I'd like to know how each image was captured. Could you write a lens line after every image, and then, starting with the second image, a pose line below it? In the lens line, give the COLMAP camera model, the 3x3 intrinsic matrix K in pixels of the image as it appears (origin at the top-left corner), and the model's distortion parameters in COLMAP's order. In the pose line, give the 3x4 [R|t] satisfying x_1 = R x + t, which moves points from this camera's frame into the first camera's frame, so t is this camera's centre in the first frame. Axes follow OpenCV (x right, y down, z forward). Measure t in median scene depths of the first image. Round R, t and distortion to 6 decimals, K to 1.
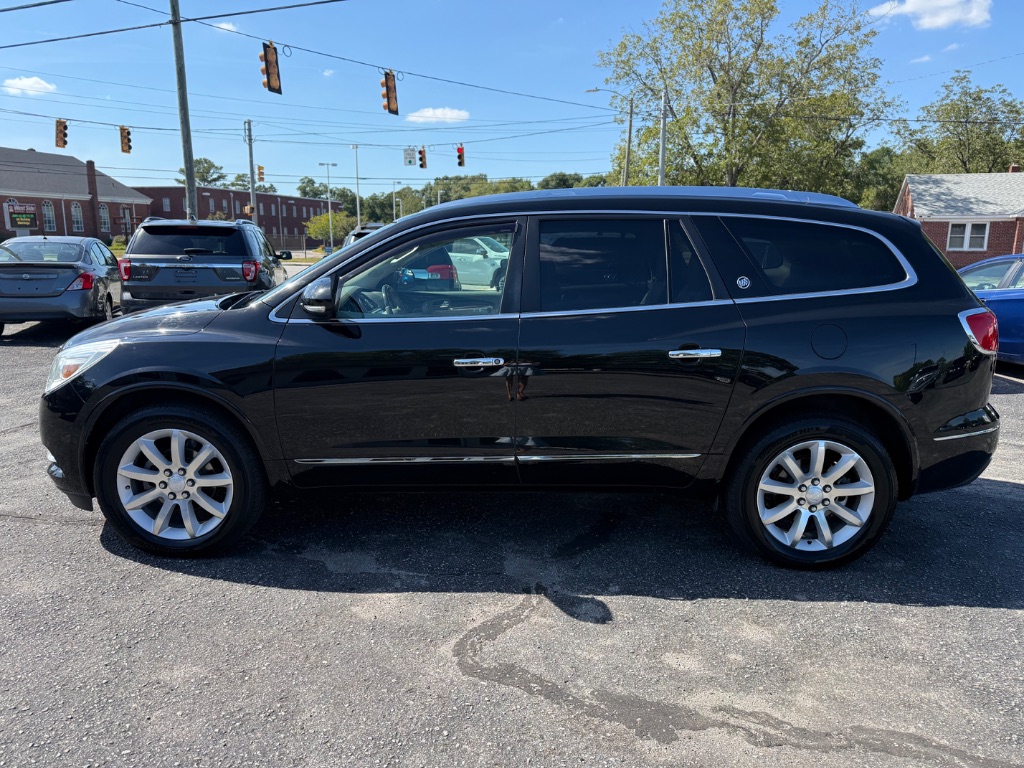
lens RADIAL K [[736.7, 0, 512.0], [0, 736.7, 384.0], [0, 0, 1]] dist [0.051816, -0.073076]
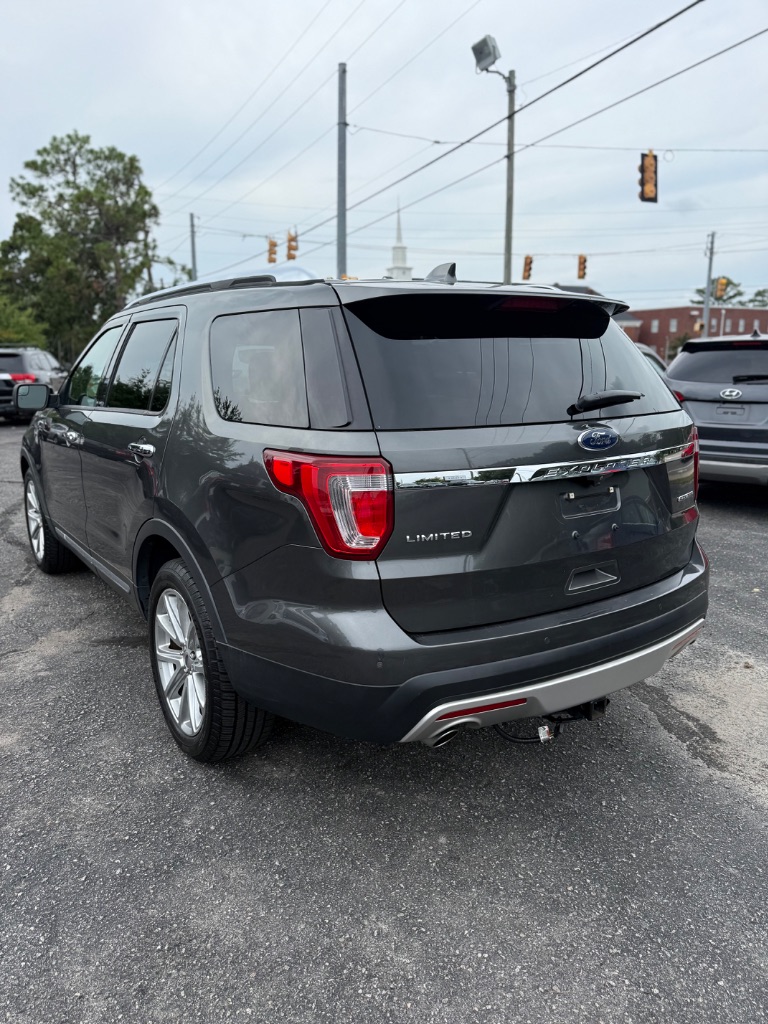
lens RADIAL K [[745.8, 0, 379.5], [0, 745.8, 512.8], [0, 0, 1]] dist [0.005597, -0.005204]
pose [[0.673805, 0.132707, -0.726895, 0.101677], [-0.126349, 0.989944, 0.063611, -0.005885], [0.728027, 0.048981, 0.683797, 0.051678]]
